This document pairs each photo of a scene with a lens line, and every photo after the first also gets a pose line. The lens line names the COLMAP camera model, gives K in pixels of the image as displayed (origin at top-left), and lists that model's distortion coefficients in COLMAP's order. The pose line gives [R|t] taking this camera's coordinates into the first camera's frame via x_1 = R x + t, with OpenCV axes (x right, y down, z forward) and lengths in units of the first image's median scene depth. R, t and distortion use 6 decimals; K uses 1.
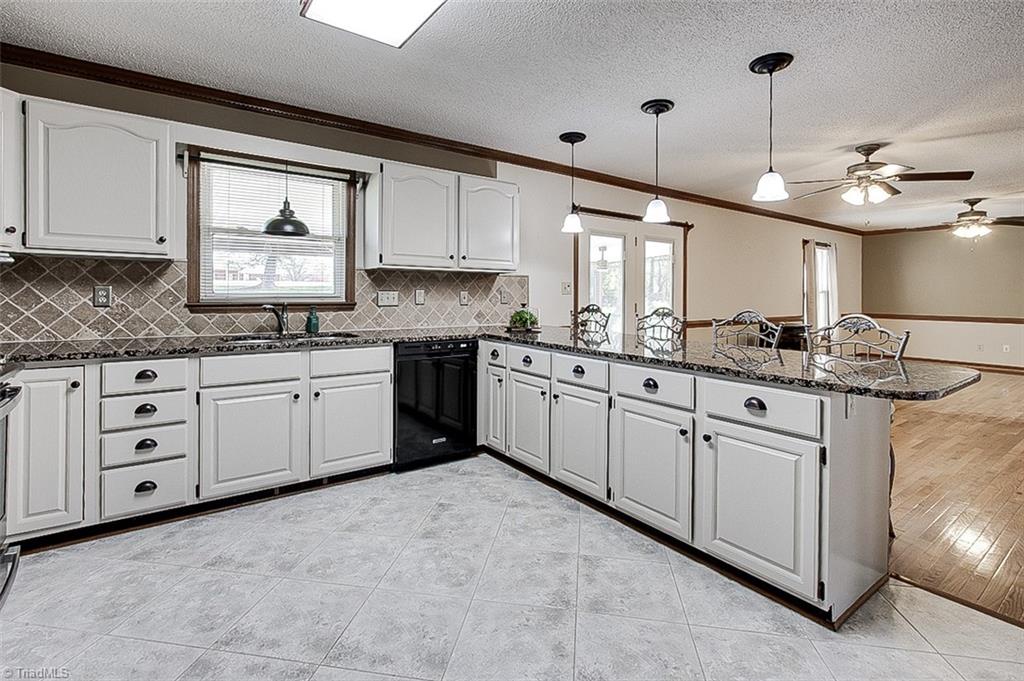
lens RADIAL K [[530.2, 0, 516.7], [0, 530.2, 299.4], [0, 0, 1]] dist [-0.001710, 0.004183]
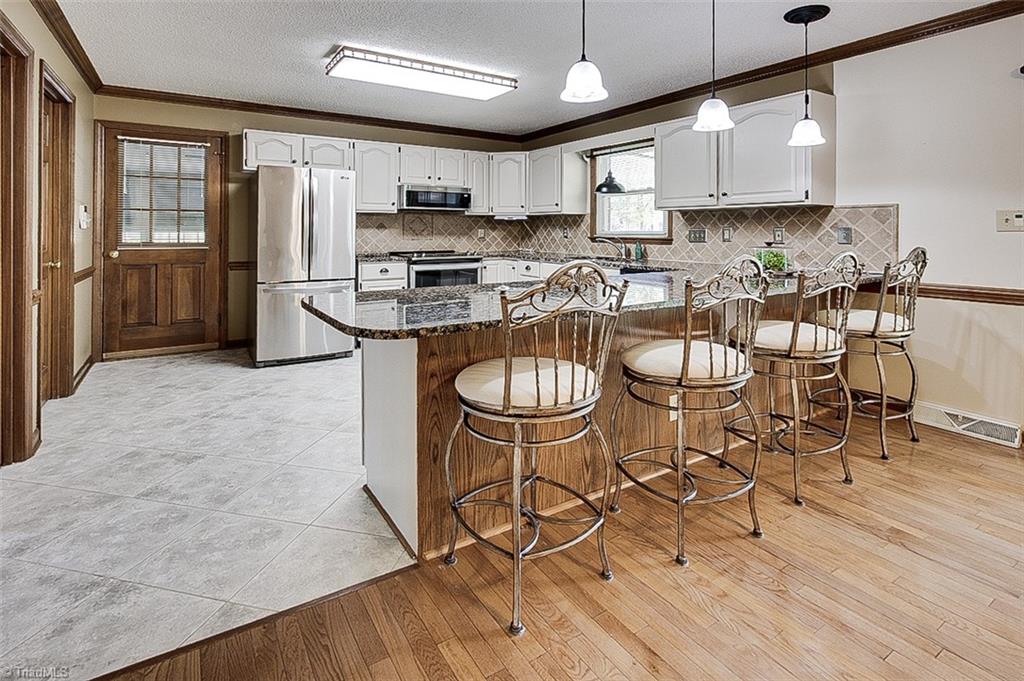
lens RADIAL K [[530.2, 0, 546.1], [0, 530.2, 227.2], [0, 0, 1]] dist [-0.001710, 0.004183]
pose [[-0.095824, -0.013983, -0.995300, 1.162649], [-0.014098, 0.999820, -0.012689, -0.000720], [0.995298, 0.012816, -0.096004, 0.999847]]
